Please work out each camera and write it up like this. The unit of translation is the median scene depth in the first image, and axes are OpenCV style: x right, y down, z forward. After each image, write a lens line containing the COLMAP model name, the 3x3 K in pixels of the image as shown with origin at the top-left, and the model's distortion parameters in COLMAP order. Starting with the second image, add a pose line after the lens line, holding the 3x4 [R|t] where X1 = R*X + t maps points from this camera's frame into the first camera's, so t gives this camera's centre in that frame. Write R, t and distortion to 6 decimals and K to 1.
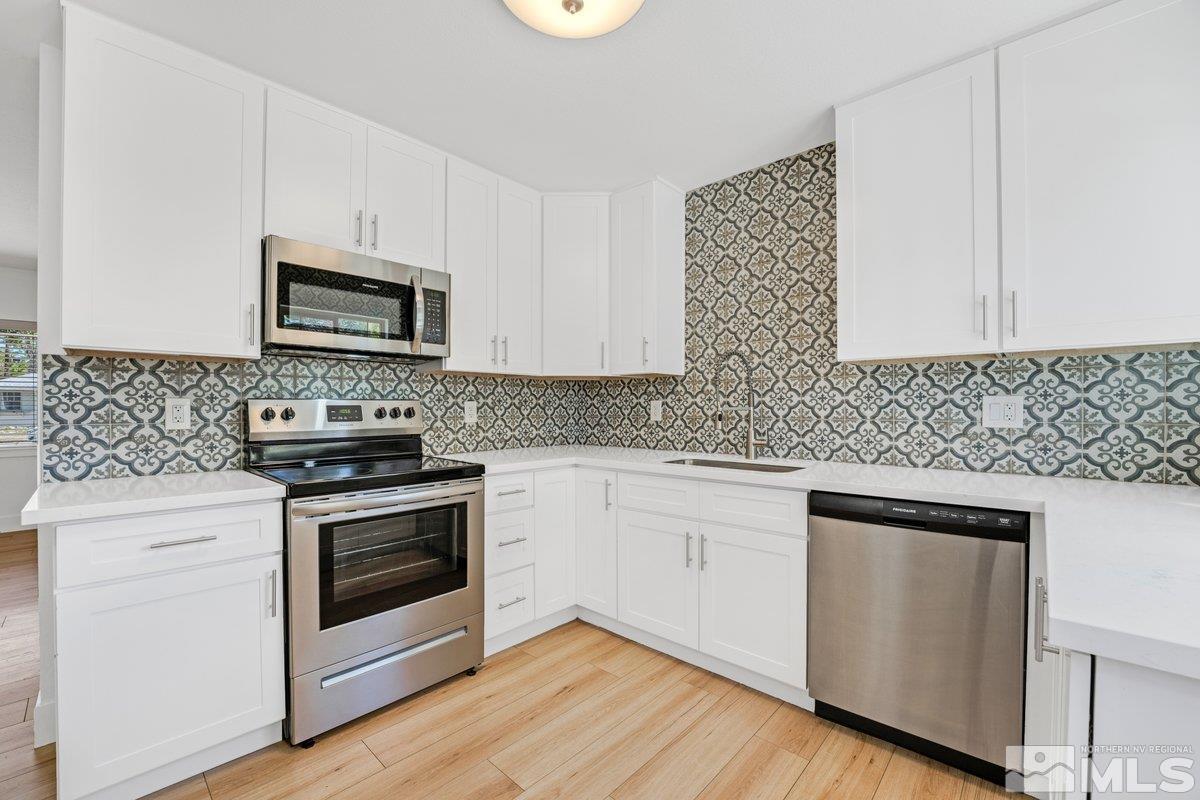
lens RADIAL K [[486.2, 0, 603.6], [0, 486.2, 404.5], [0, 0, 1]] dist [-0.031844, -0.000010]
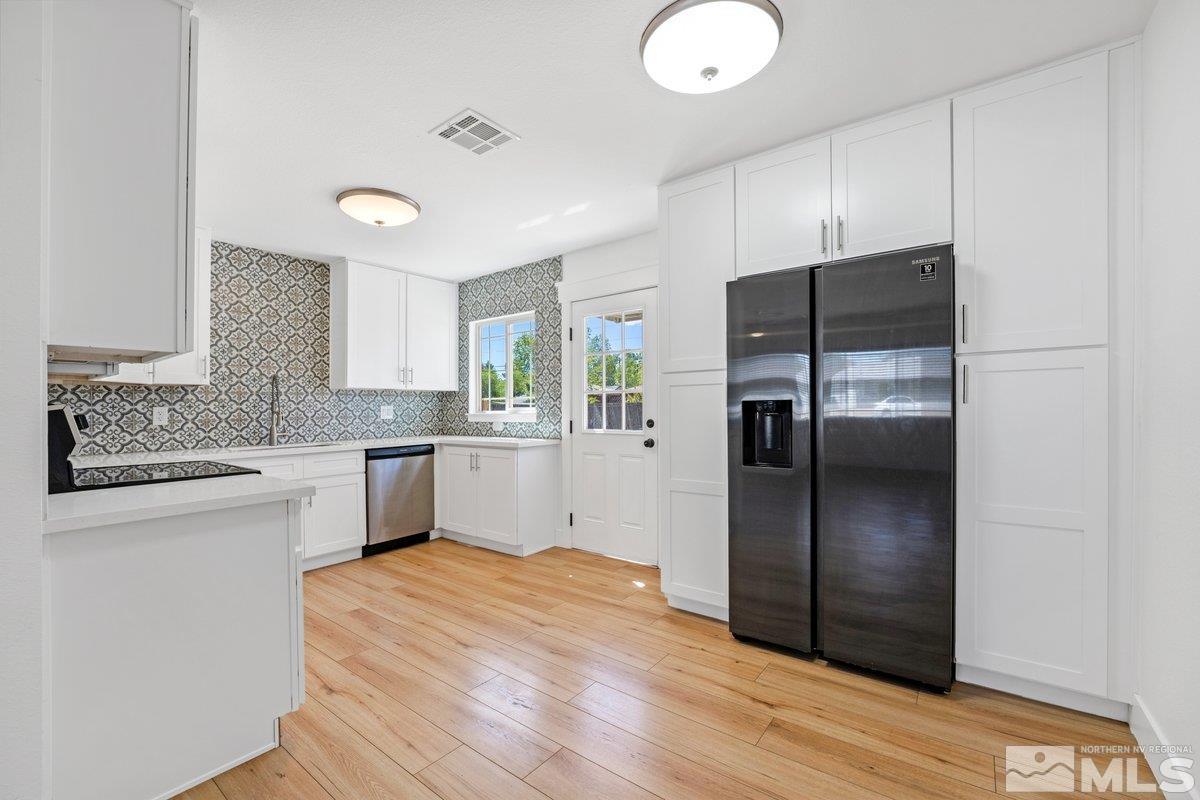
lens RADIAL K [[486.2, 0, 603.6], [0, 486.2, 404.5], [0, 0, 1]] dist [-0.031844, -0.000010]
pose [[-0.108669, 0.007888, 0.994047, -1.498711], [0.005730, 0.999957, -0.007308, -0.000085], [-0.994061, 0.004902, -0.108709, 0.149069]]
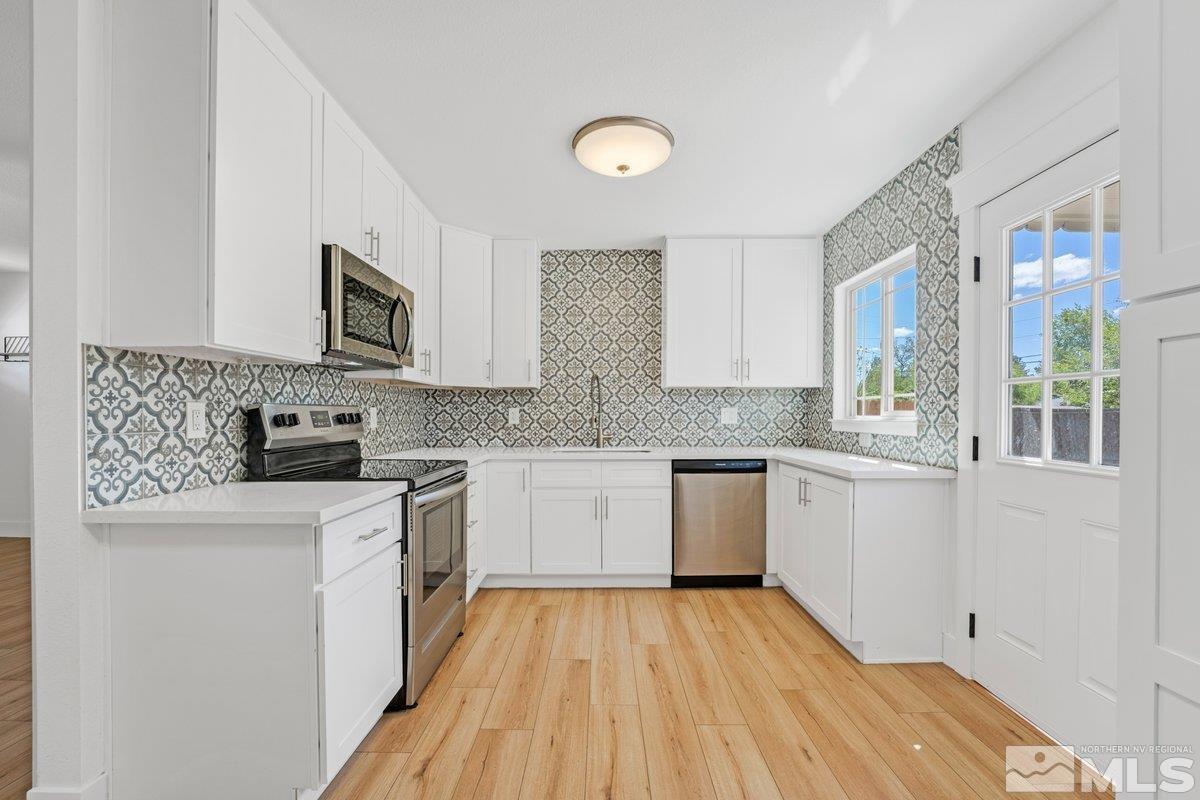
lens RADIAL K [[498.3, 0, 600.7], [0, 498.3, 414.0], [0, 0, 1]] dist [-0.029899, -0.000088]
pose [[0.735445, -0.000177, 0.677584, -0.833302], [-0.003775, 0.999983, 0.004359, 0.001276], [-0.677574, -0.005764, 0.735432, -0.139392]]
